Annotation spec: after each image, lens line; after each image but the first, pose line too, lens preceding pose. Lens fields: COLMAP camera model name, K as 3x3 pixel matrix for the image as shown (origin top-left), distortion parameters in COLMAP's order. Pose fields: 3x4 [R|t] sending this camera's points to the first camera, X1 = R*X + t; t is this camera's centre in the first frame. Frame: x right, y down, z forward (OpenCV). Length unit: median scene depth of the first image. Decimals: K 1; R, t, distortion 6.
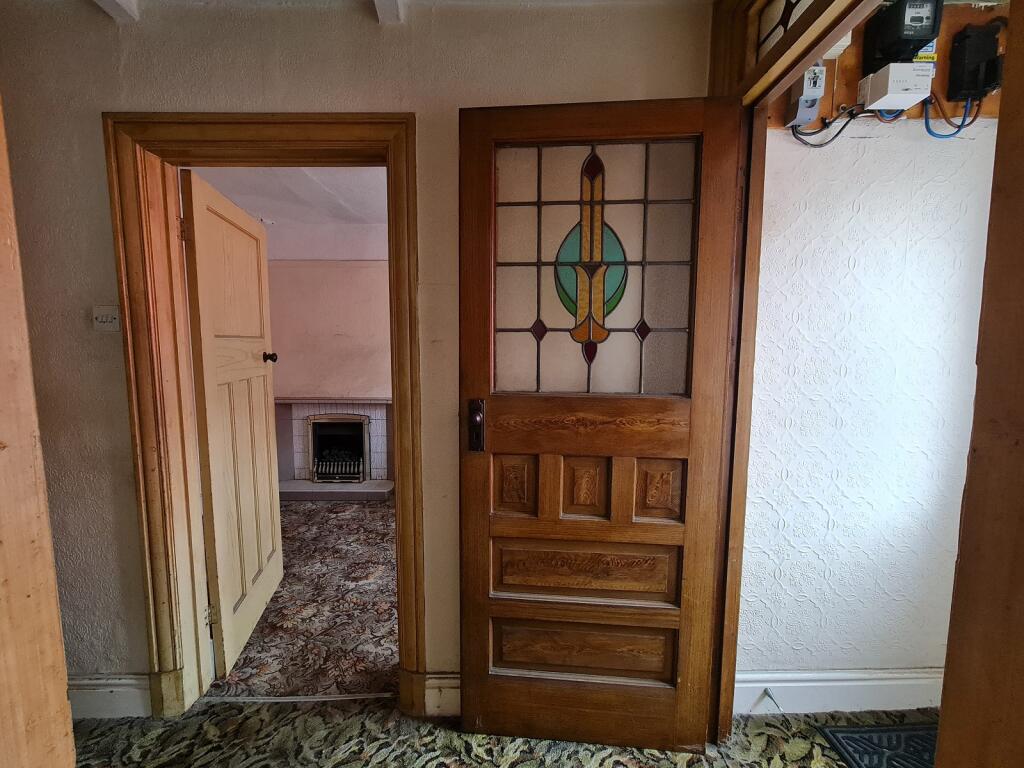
lens RADIAL K [[420.8, 0, 511.1], [0, 420.8, 383.7], [0, 0, 1]] dist [-0.003271, 0.000948]
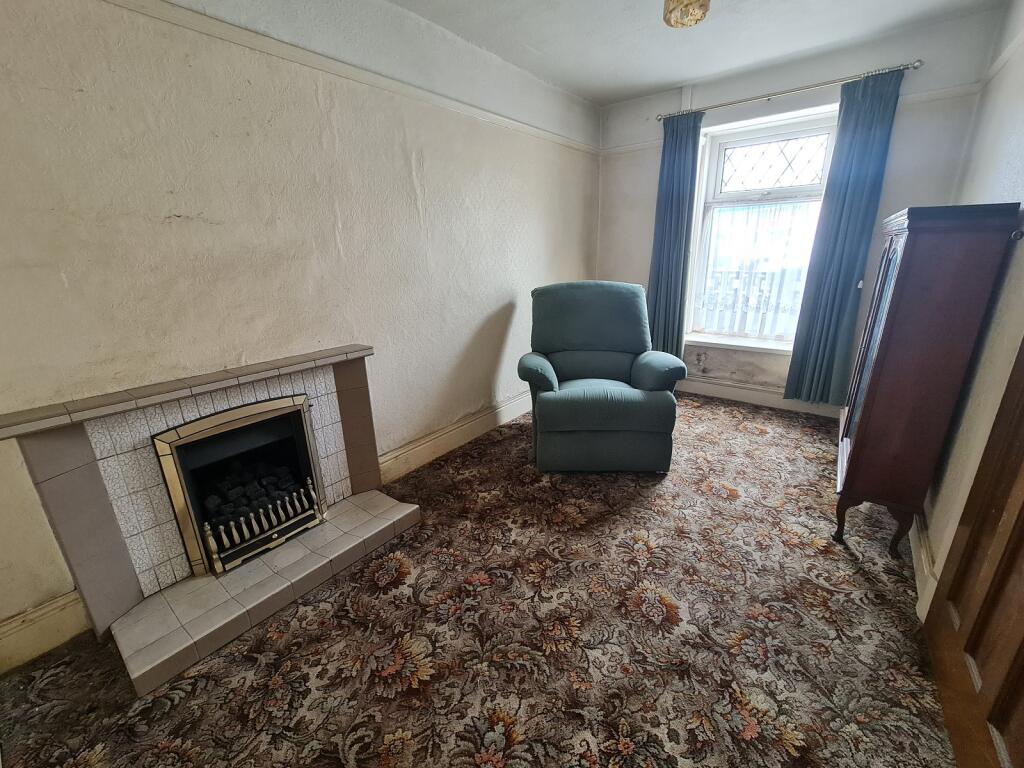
lens RADIAL K [[420.8, 0, 515.2], [0, 420.8, 378.5], [0, 0, 1]] dist [-0.003271, 0.000948]
pose [[0.618823, -0.249244, 0.744940, -1.341340], [0.097584, 0.965373, 0.241934, -0.084898], [-0.779445, -0.077020, 0.621718, 1.232799]]
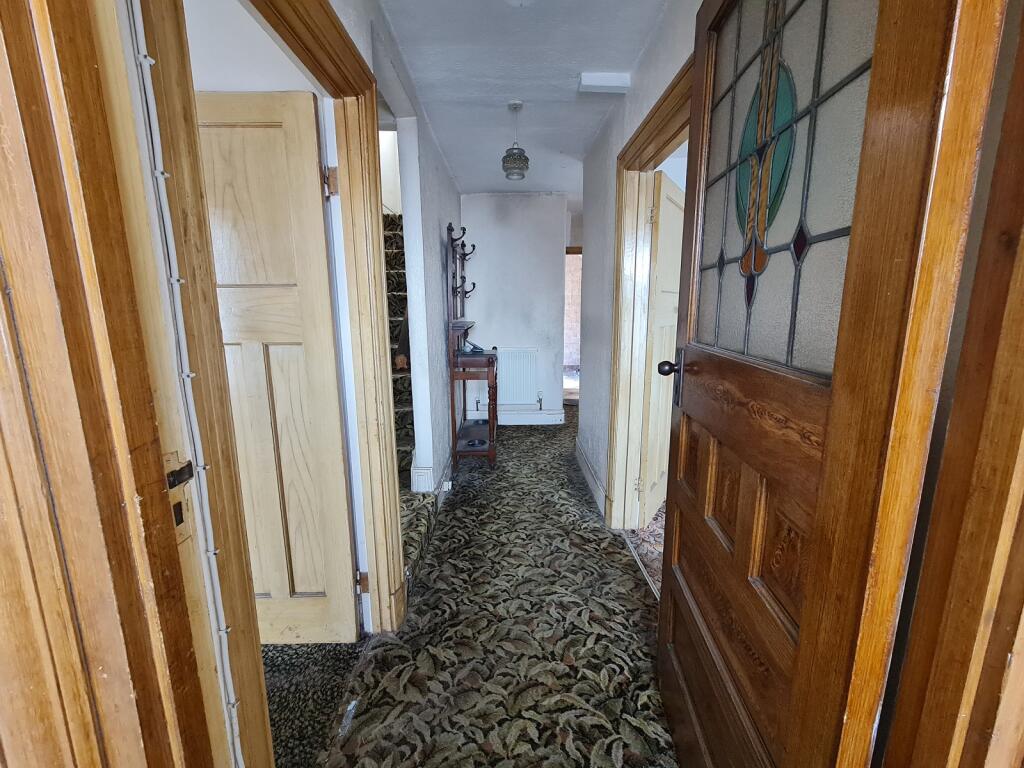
lens RADIAL K [[420.8, 0, 512.1], [0, 420.8, 383.4], [0, 0, 1]] dist [-0.003271, 0.000948]
pose [[-0.003320, 0.178061, -0.984014, 0.689025], [-0.093476, 0.979655, 0.177588, -0.014014], [0.995616, 0.092571, 0.013391, 0.527744]]
